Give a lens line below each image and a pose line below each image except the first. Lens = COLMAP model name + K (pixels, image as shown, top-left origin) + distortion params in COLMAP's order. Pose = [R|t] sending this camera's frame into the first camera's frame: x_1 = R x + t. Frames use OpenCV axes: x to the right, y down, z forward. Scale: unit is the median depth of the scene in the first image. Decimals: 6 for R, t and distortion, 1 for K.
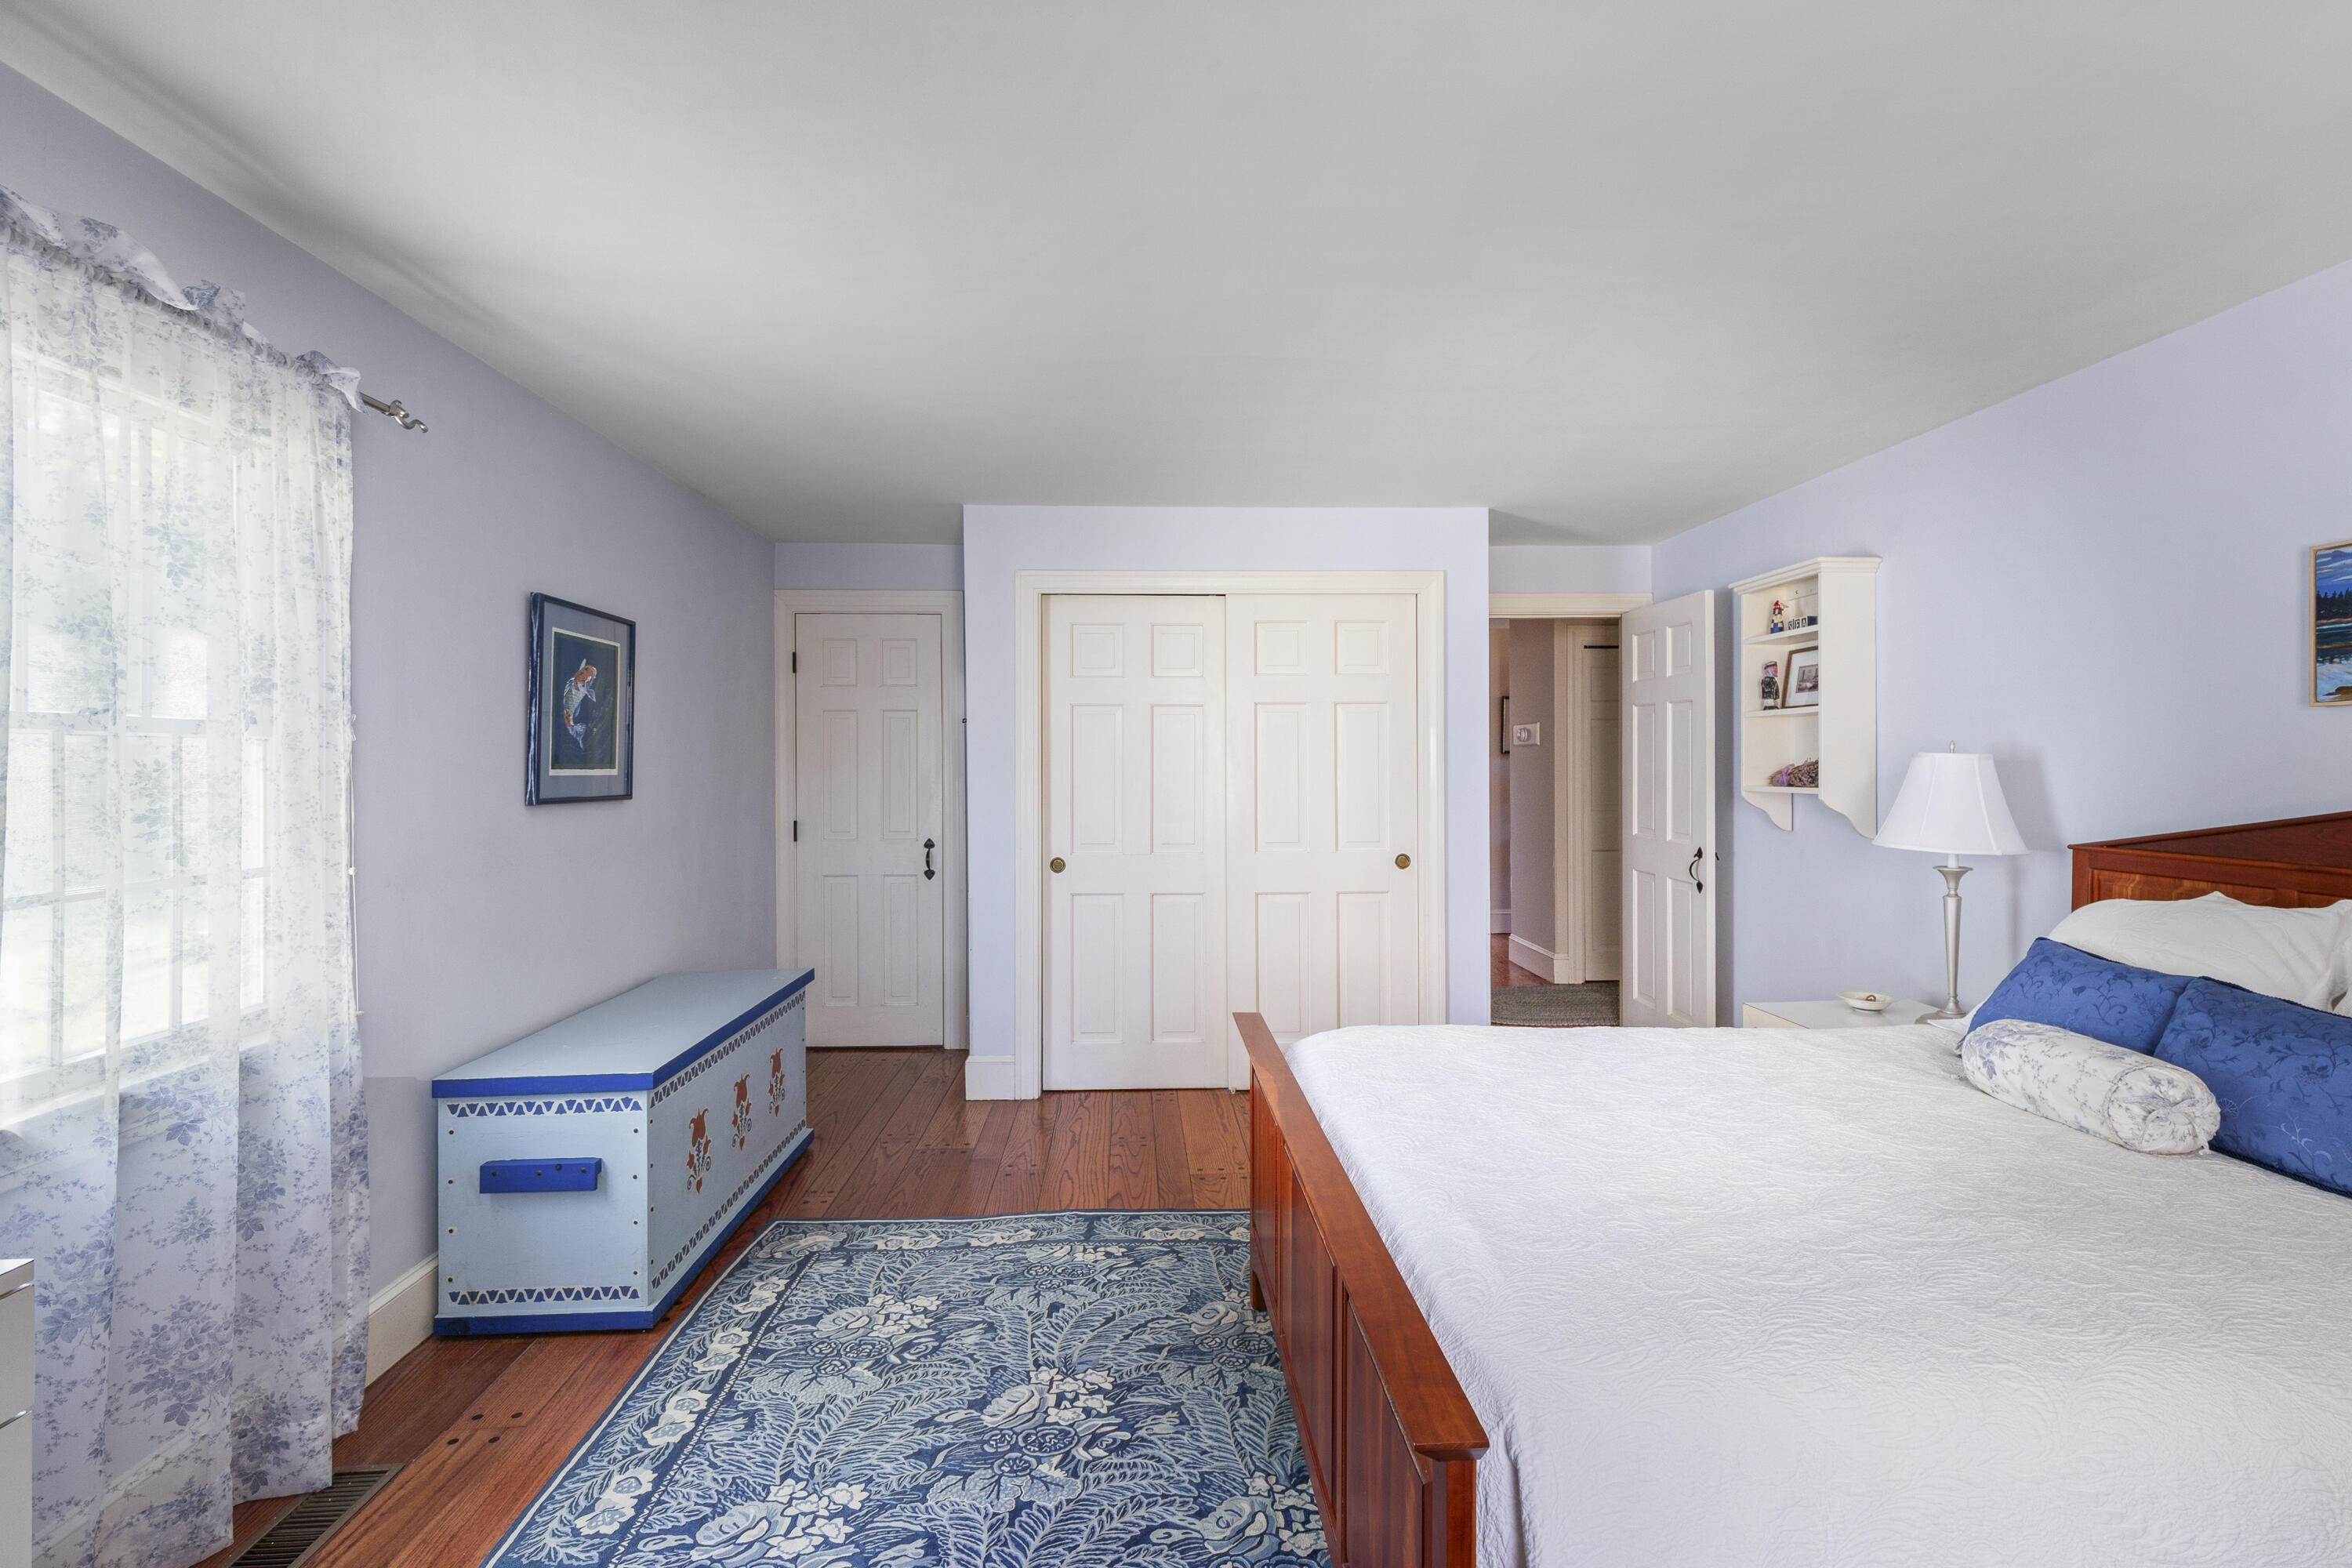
lens RADIAL K [[1087.7, 0, 1183.4], [0, 1087.7, 750.4], [0, 0, 1]] dist [0.001122, -0.000754]
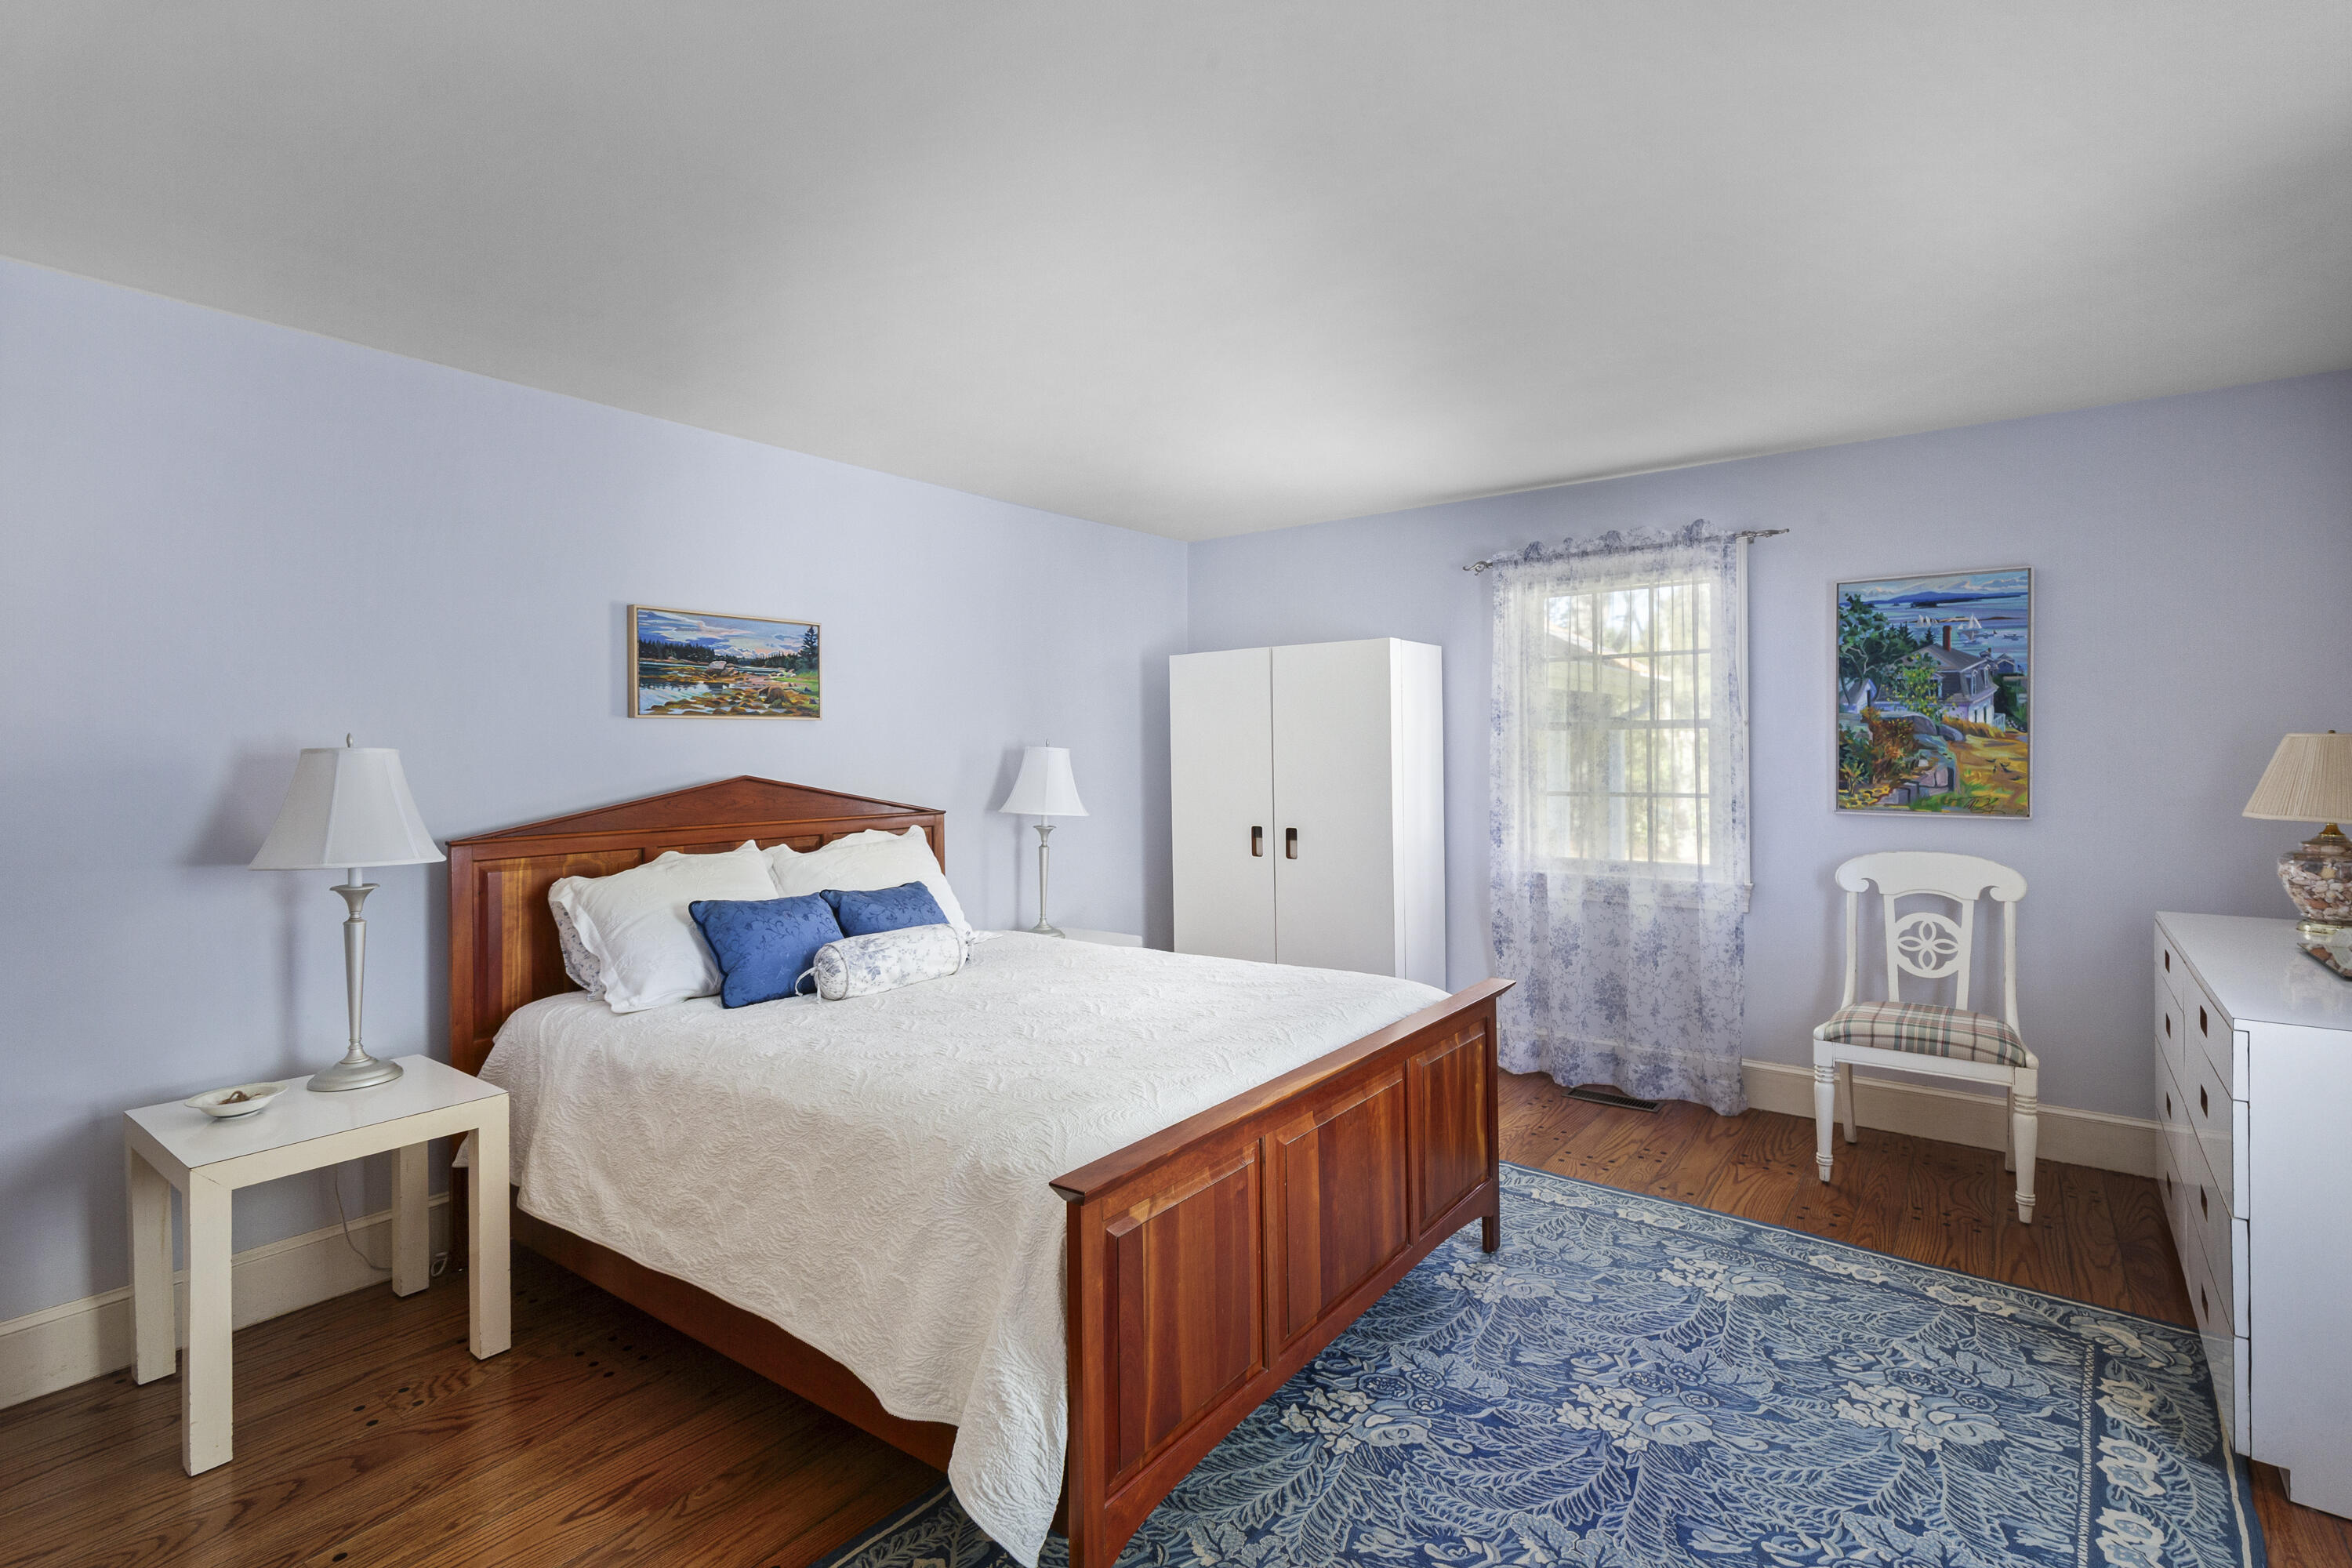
lens RADIAL K [[1087.7, 0, 1183.4], [0, 1087.7, 750.4], [0, 0, 1]] dist [0.001122, -0.000754]
pose [[-0.767170, 0.009927, 0.641367, -0.478511], [0.002817, 0.999923, -0.012108, 0.024945], [-0.641438, -0.007483, -0.767139, 1.876041]]
